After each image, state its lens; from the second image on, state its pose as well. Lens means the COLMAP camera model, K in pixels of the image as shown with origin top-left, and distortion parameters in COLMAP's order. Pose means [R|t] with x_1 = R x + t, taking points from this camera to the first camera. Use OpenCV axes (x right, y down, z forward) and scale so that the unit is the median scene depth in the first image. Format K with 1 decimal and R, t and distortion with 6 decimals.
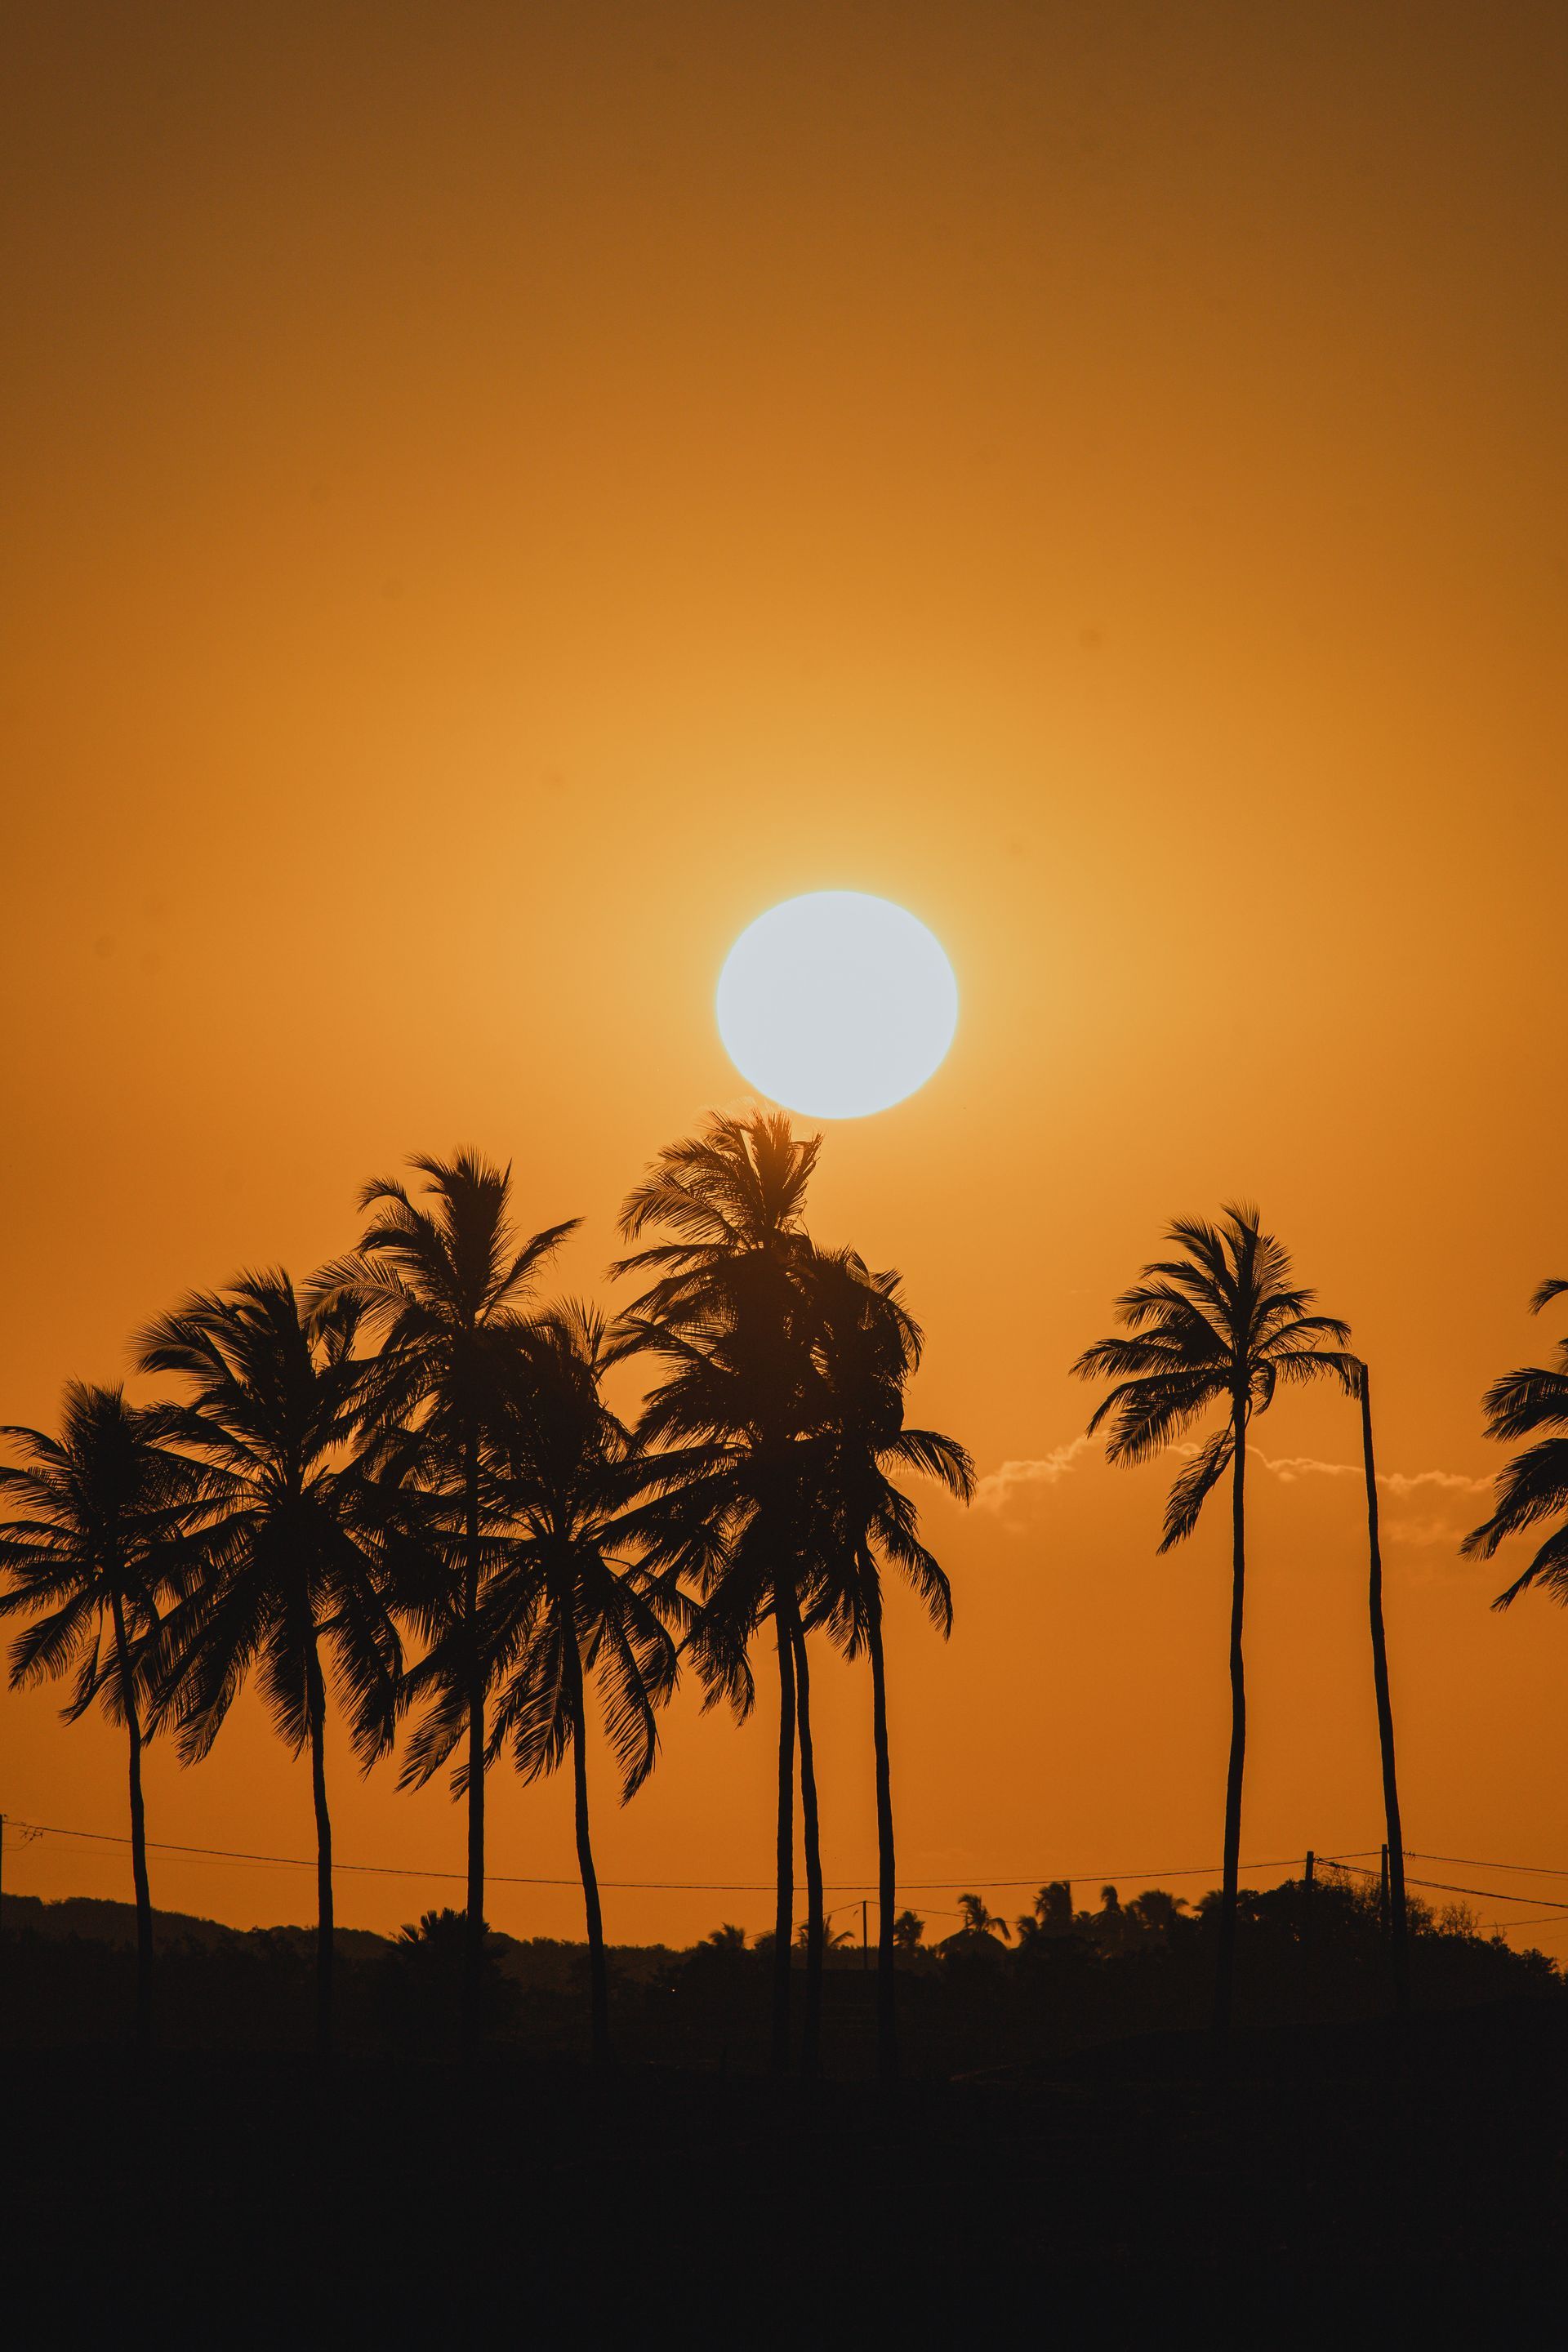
lens RADIAL K [[13359.3, 0, 784.0], [0, 13359.3, 1176.0], [0, 0, 1]] dist [-0.286162, 8.533973]
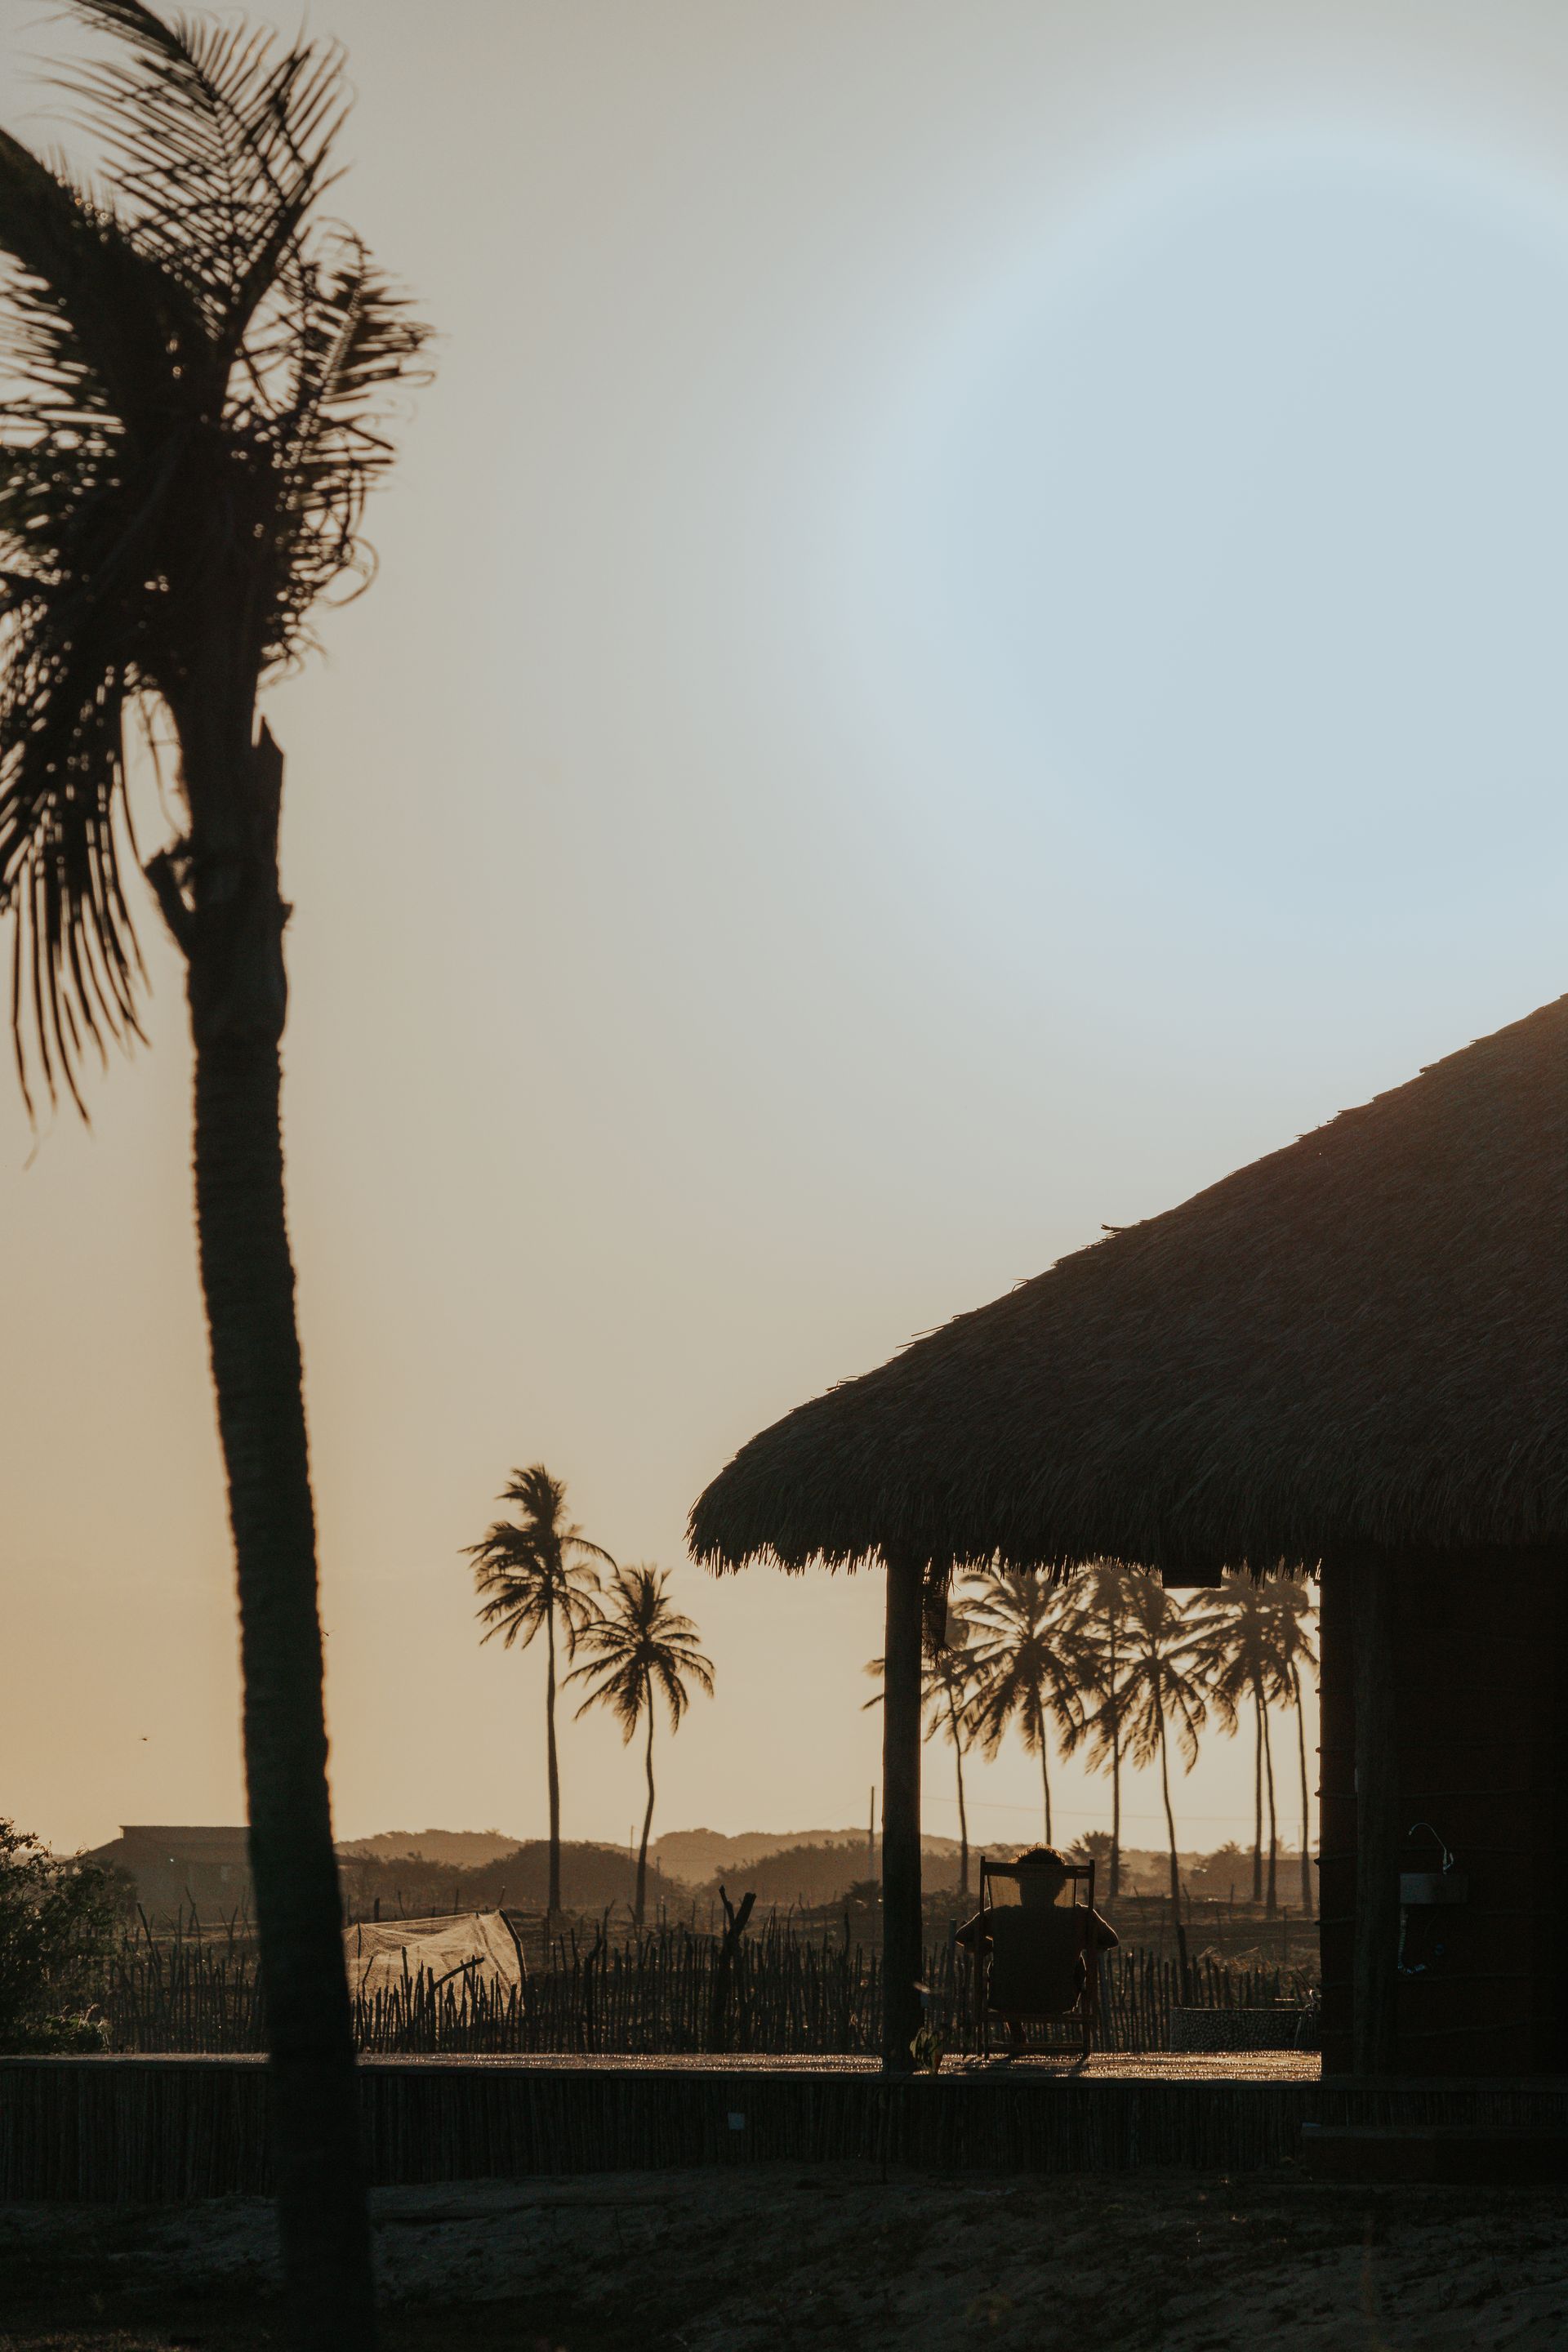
lens RADIAL K [[13359.3, 0, 784.0], [0, 13359.3, 1176.0], [0, 0, 1]] dist [-0.286162, 8.533973]
pose [[0.999044, -0.005840, -0.043325, 0.017903], [0.005252, 0.999893, -0.013681, -0.022137], [0.043401, 0.013441, 0.998967, -1.189680]]
